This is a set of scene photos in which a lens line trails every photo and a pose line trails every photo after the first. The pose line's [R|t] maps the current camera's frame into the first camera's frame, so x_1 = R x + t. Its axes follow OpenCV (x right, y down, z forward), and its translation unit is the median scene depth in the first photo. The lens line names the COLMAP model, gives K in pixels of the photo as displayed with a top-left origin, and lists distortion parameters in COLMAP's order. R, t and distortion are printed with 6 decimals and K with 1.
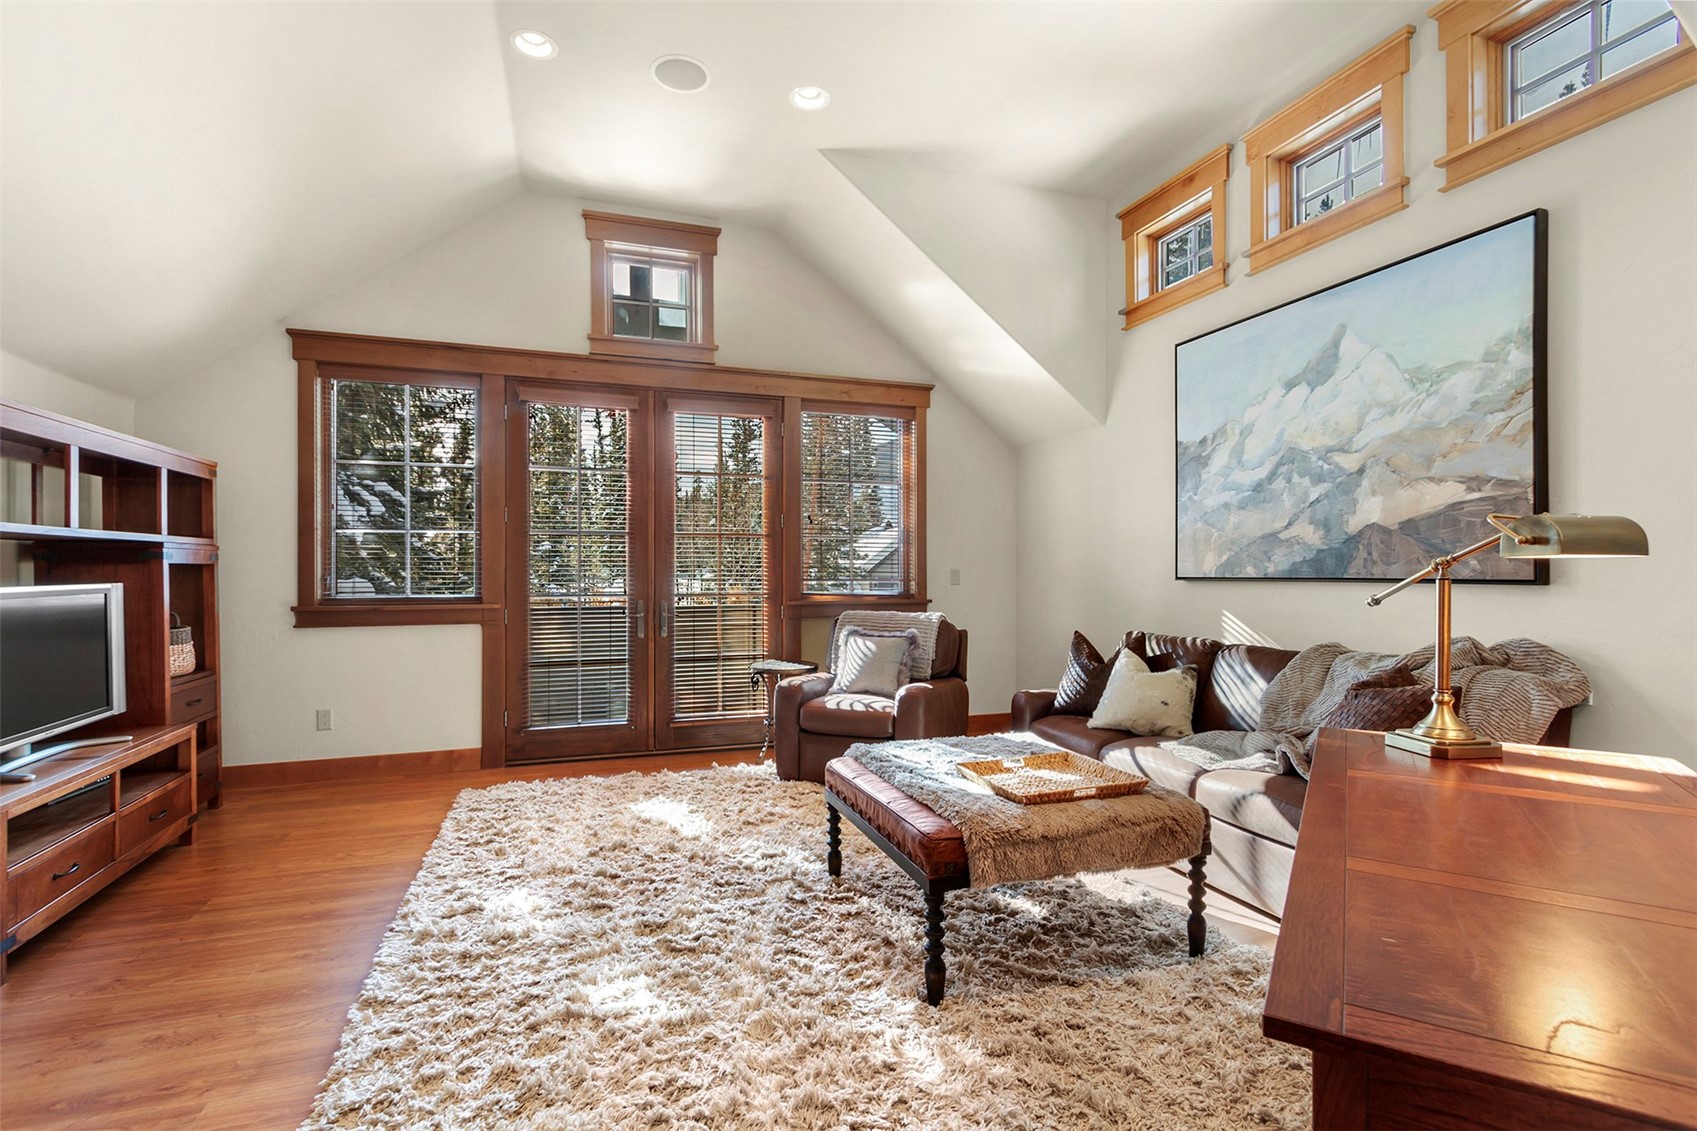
lens RADIAL K [[795.2, 0, 839.7], [0, 795.2, 566.7], [0, 0, 1]] dist [0.018336, -0.000532]
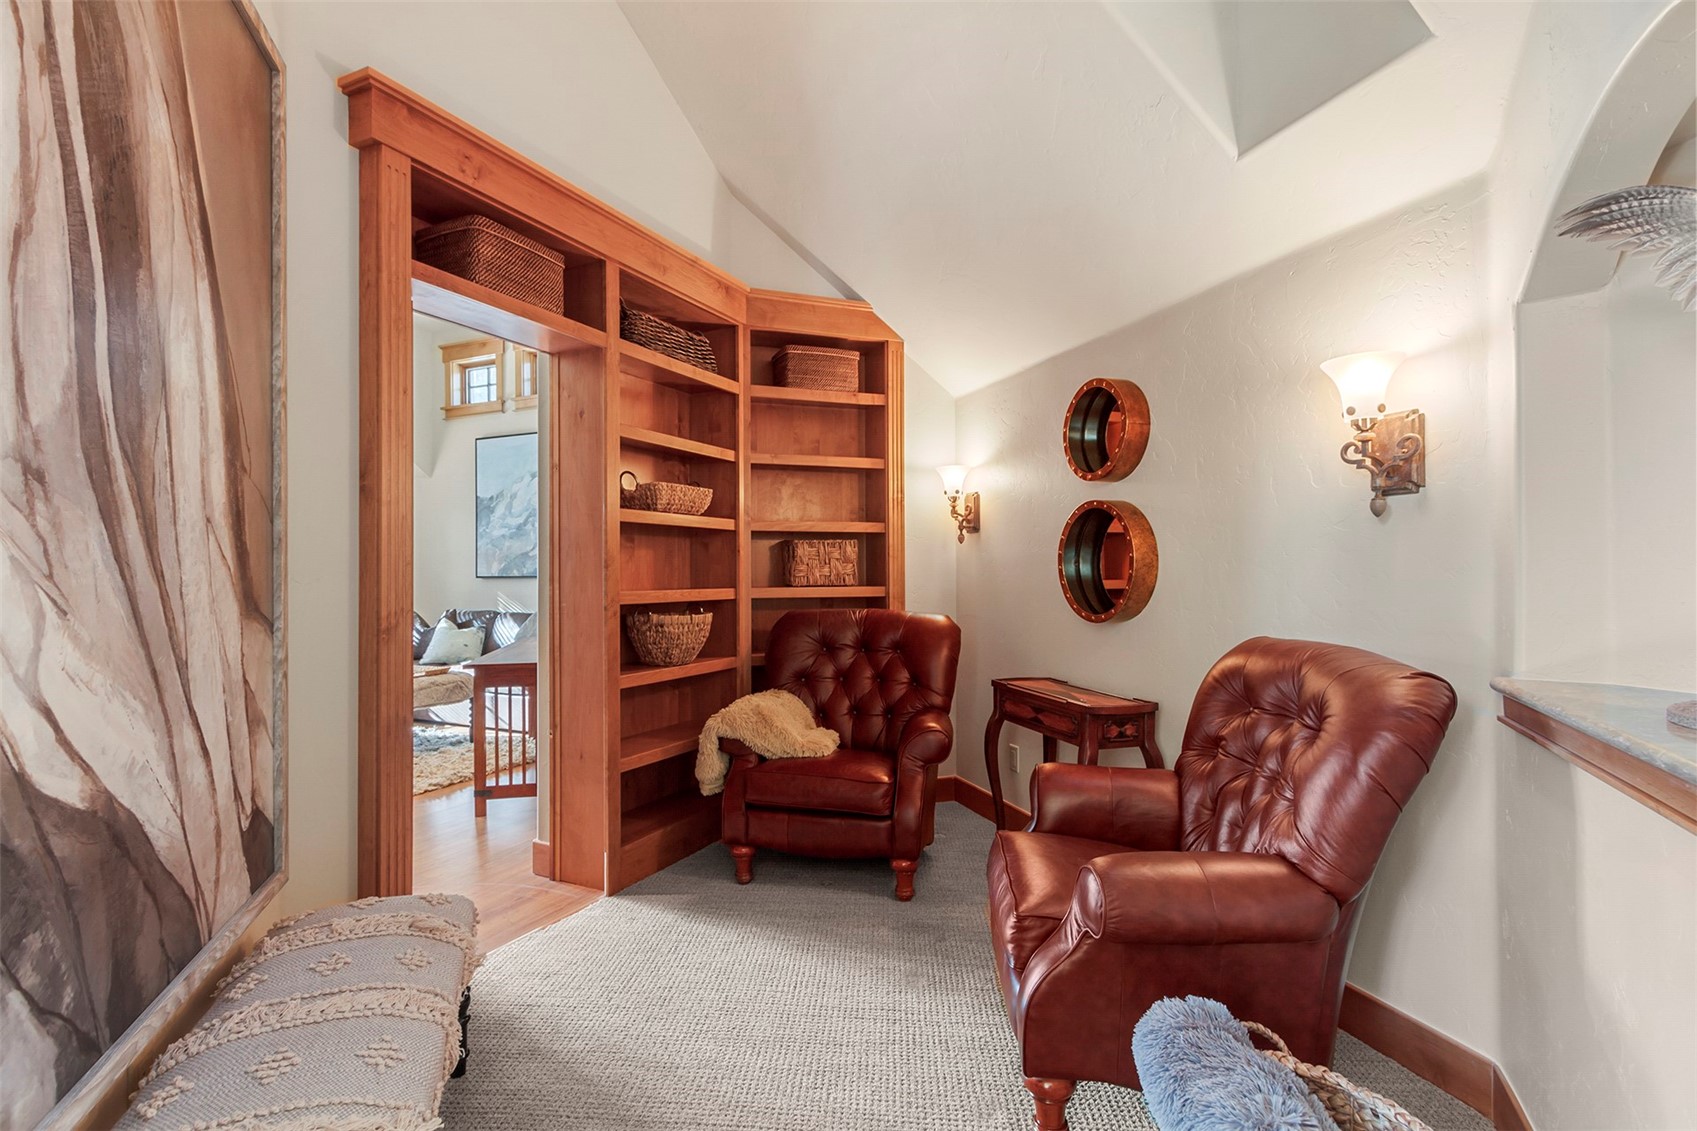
lens RADIAL K [[795.2, 0, 832.9], [0, 795.2, 576.2], [0, 0, 1]] dist [0.018336, -0.000532]
pose [[0.707211, 0.004048, 0.706991, -0.254359], [-0.001516, 0.999990, -0.004209, 0.019237], [-0.707001, 0.001905, 0.707210, -0.777467]]
